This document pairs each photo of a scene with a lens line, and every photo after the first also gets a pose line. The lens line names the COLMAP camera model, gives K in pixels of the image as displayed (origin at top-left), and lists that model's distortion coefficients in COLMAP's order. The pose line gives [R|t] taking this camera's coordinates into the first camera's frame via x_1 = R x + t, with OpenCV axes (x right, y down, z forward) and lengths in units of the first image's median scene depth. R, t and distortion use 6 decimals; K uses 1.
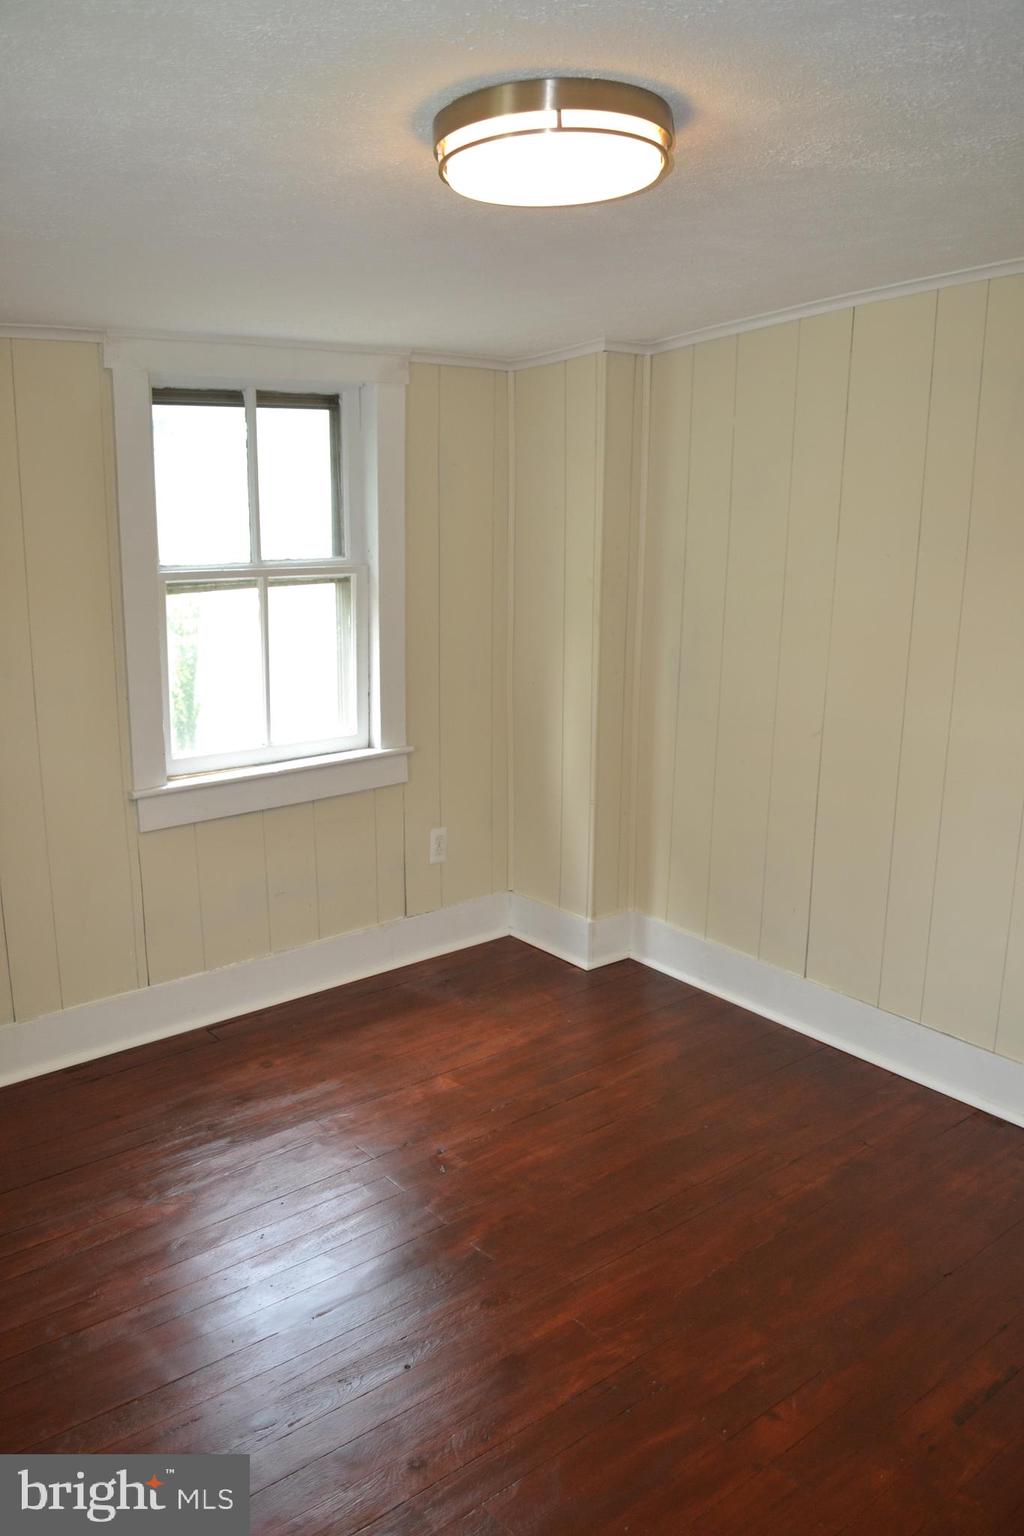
lens RADIAL K [[1220.7, 0, 502.8], [0, 1220.7, 775.4], [0, 0, 1]] dist [-0.076557, 0.005630]
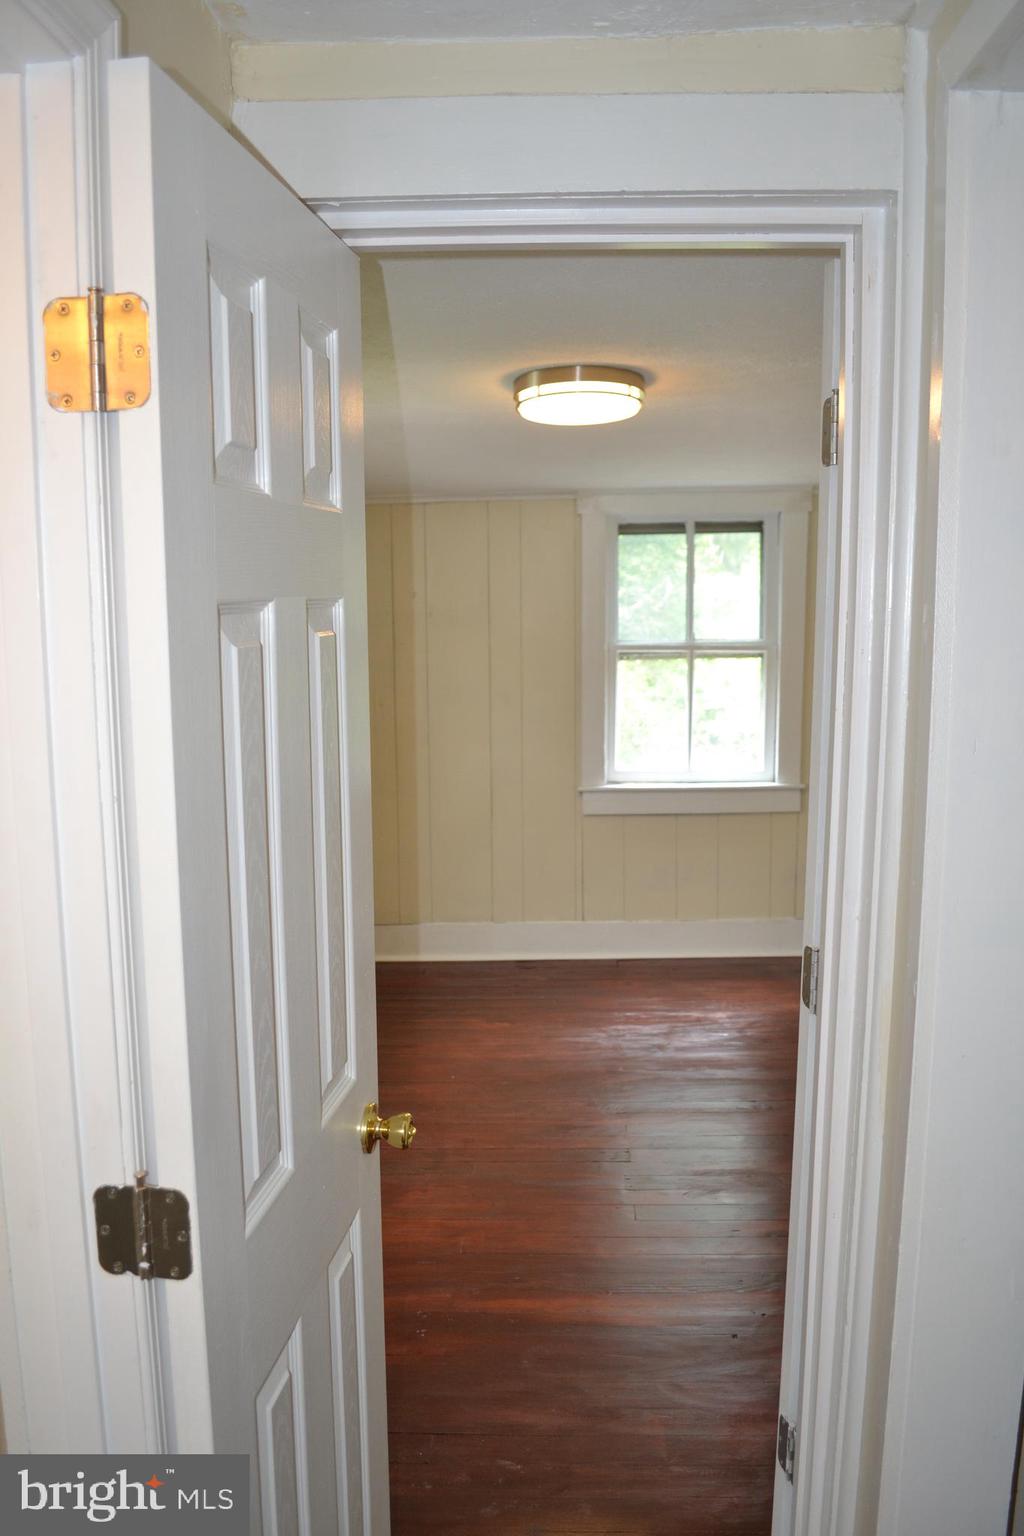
lens RADIAL K [[1220.7, 0, 497.1], [0, 1220.7, 763.2], [0, 0, 1]] dist [-0.076557, 0.005630]
pose [[0.740596, 0.081941, -0.666936, 0.591910], [-0.139857, 0.989597, -0.033720, 0.046729], [0.657235, 0.118249, 0.744352, -0.195437]]
